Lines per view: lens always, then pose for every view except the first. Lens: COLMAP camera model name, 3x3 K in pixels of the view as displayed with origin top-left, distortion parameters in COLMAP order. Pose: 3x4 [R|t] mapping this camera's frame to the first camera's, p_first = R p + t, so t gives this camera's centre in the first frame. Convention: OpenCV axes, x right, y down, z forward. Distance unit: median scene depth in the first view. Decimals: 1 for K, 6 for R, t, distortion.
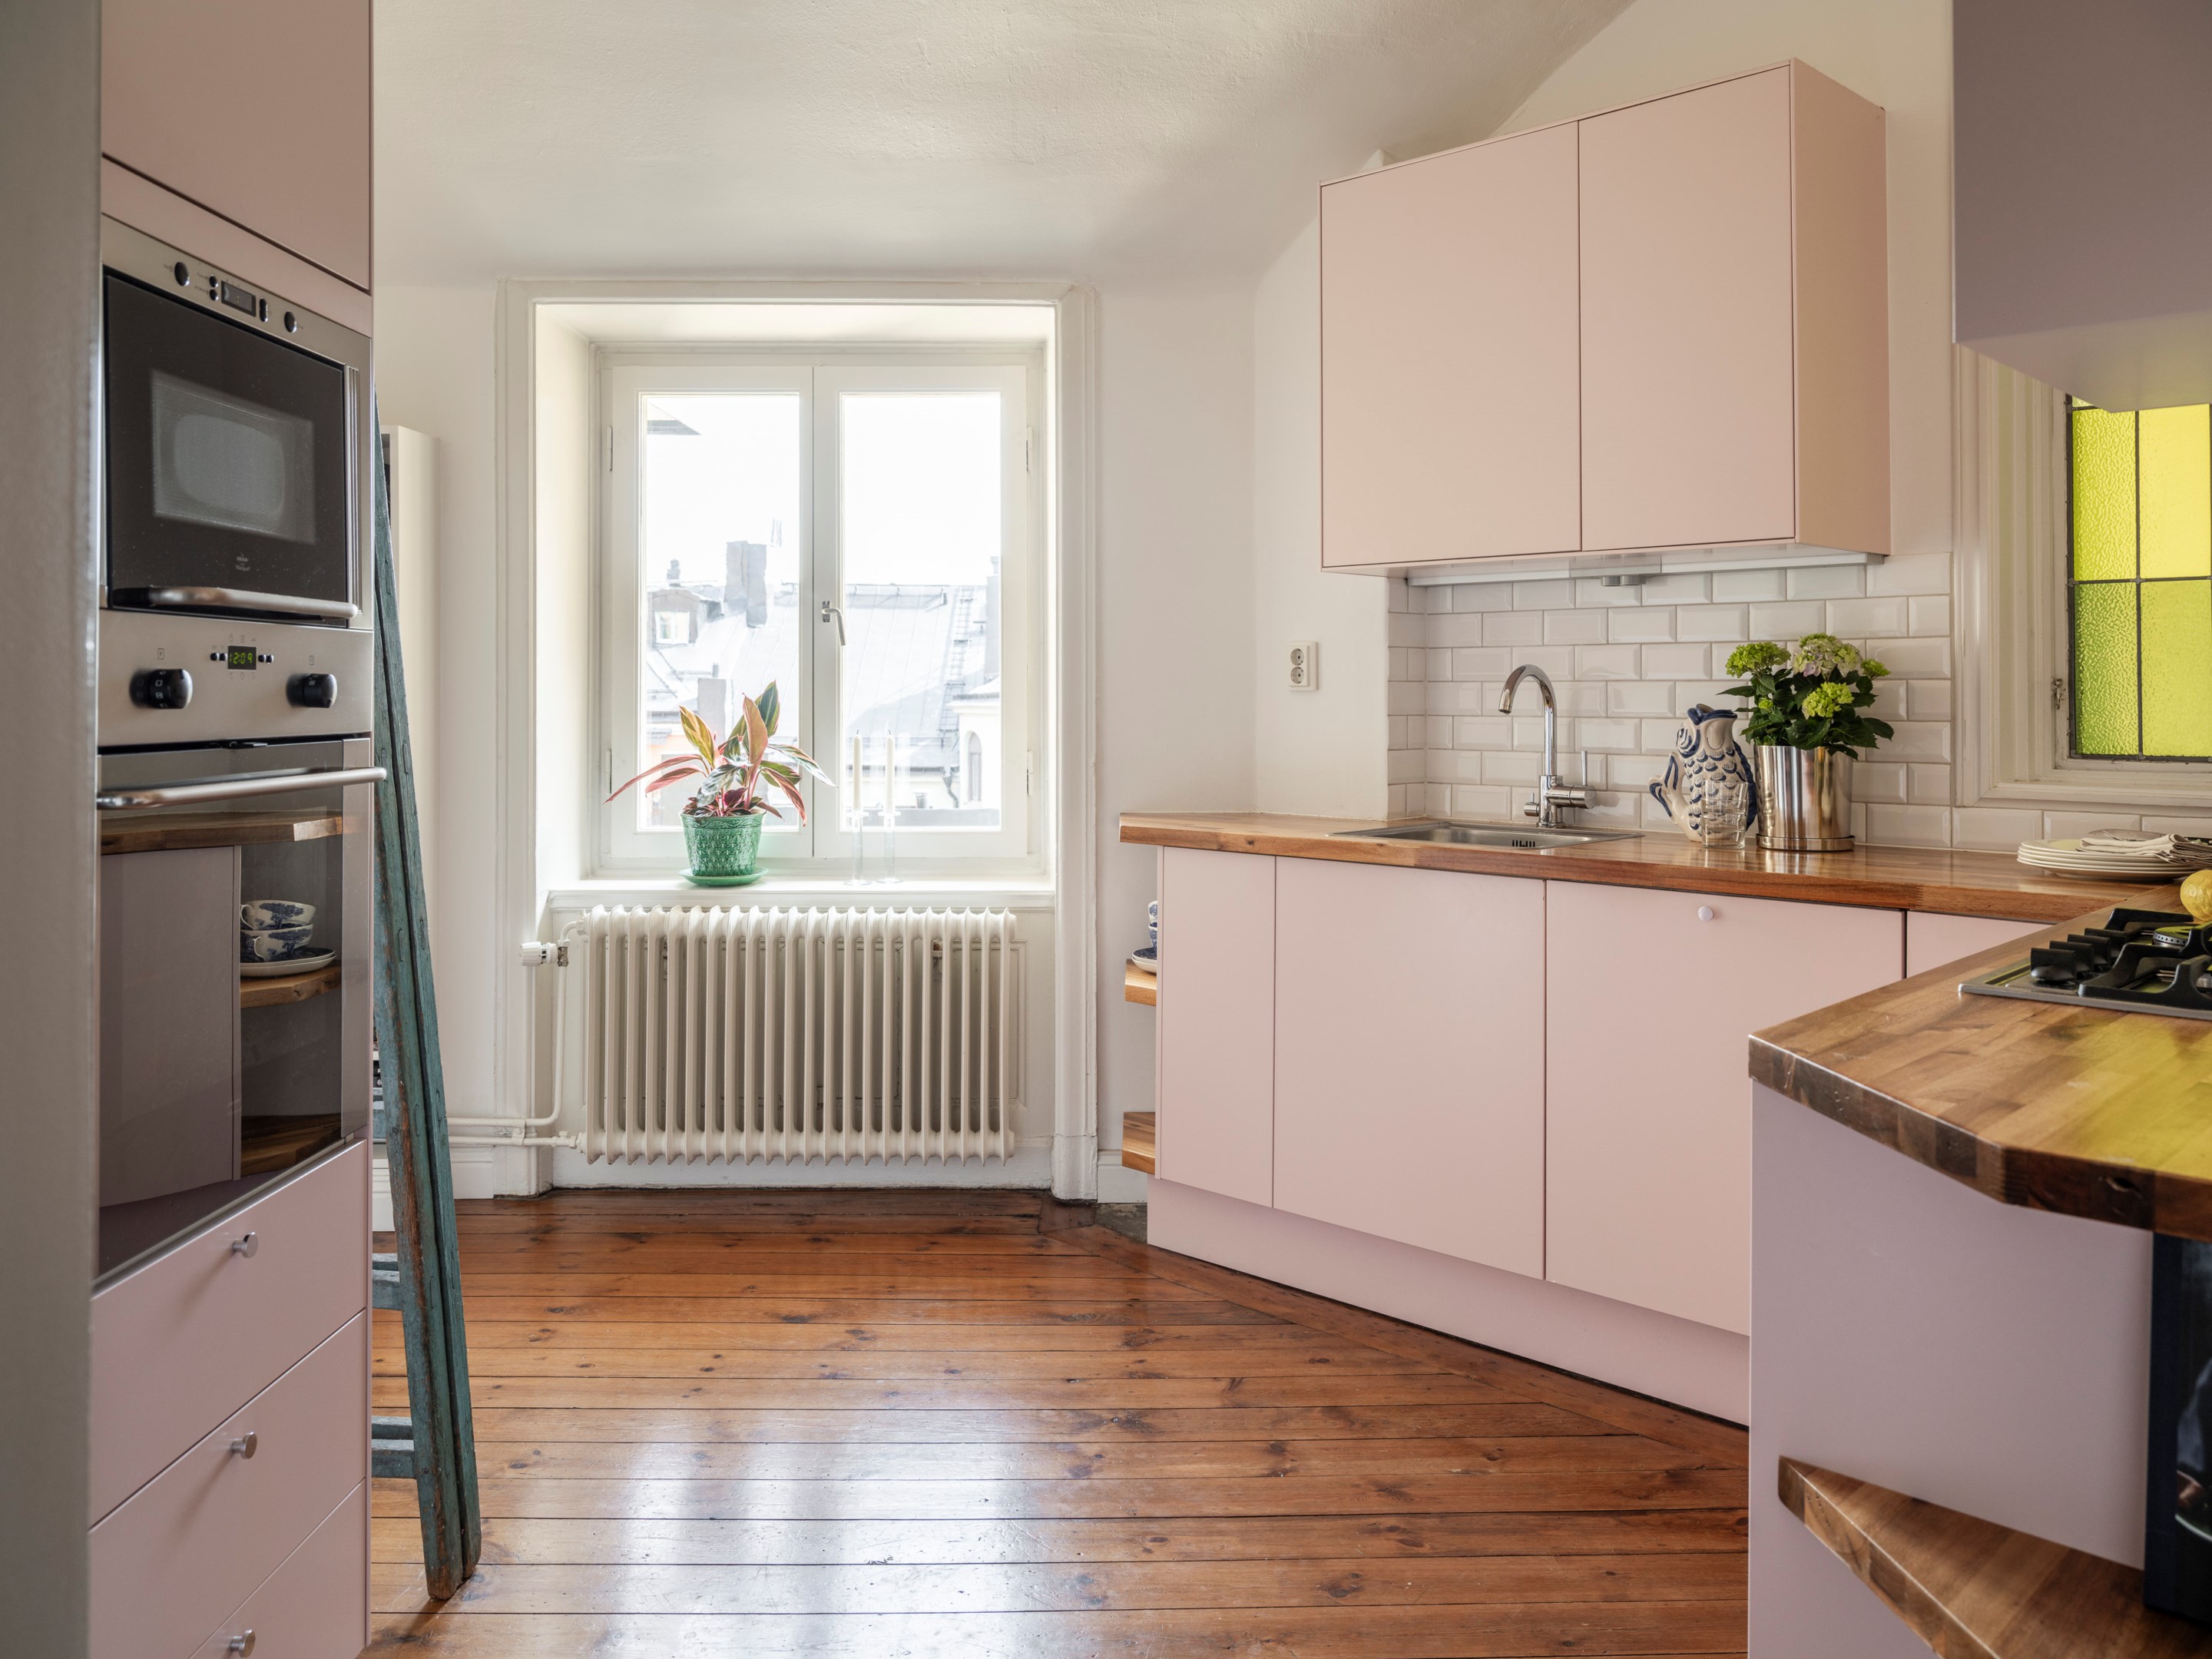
lens RADIAL K [[1746.6, 0, 1122.5], [0, 1746.6, 697.3], [0, 0, 1]] dist [-0.004015, -0.004609]
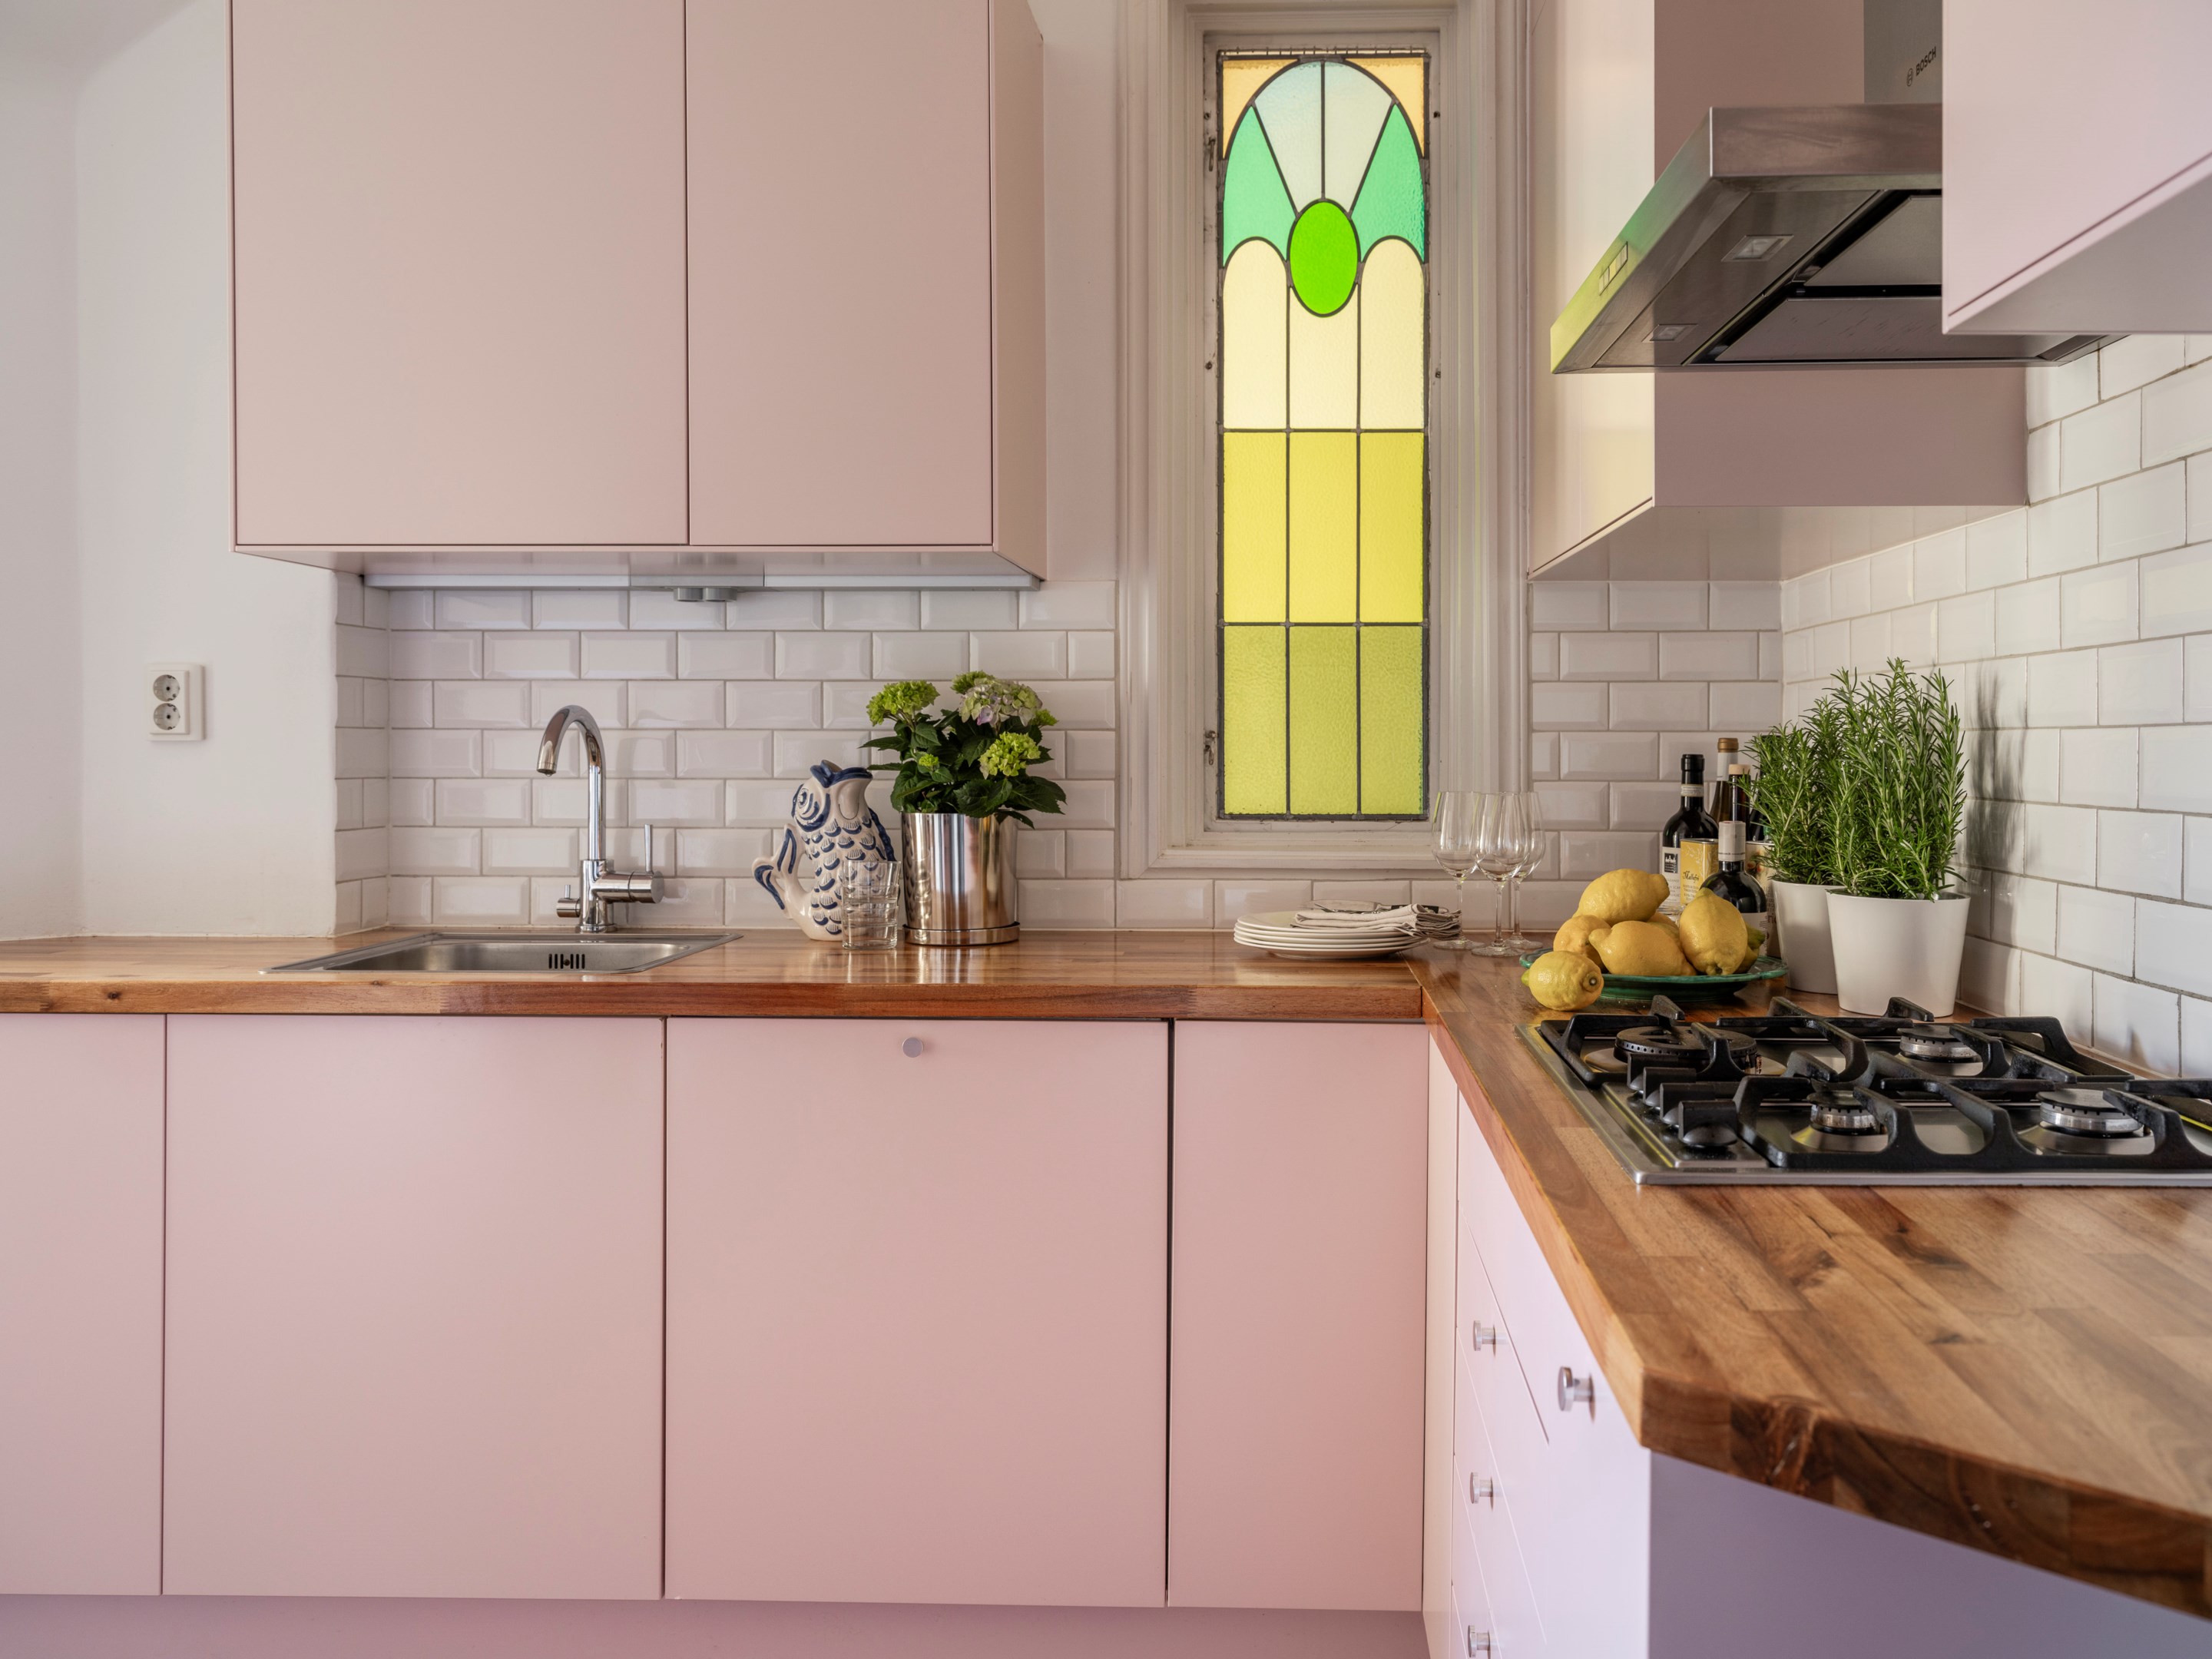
lens RADIAL K [[1563.6, 0, 1065.9], [0, 1563.6, 731.8], [0, 0, 1]] dist [0.001774, -0.000469]
pose [[0.730271, 0.009341, 0.683094, -0.060710], [0.000281, 0.999902, -0.013973, 0.001095], [-0.683158, 0.010396, 0.730197, 0.436427]]
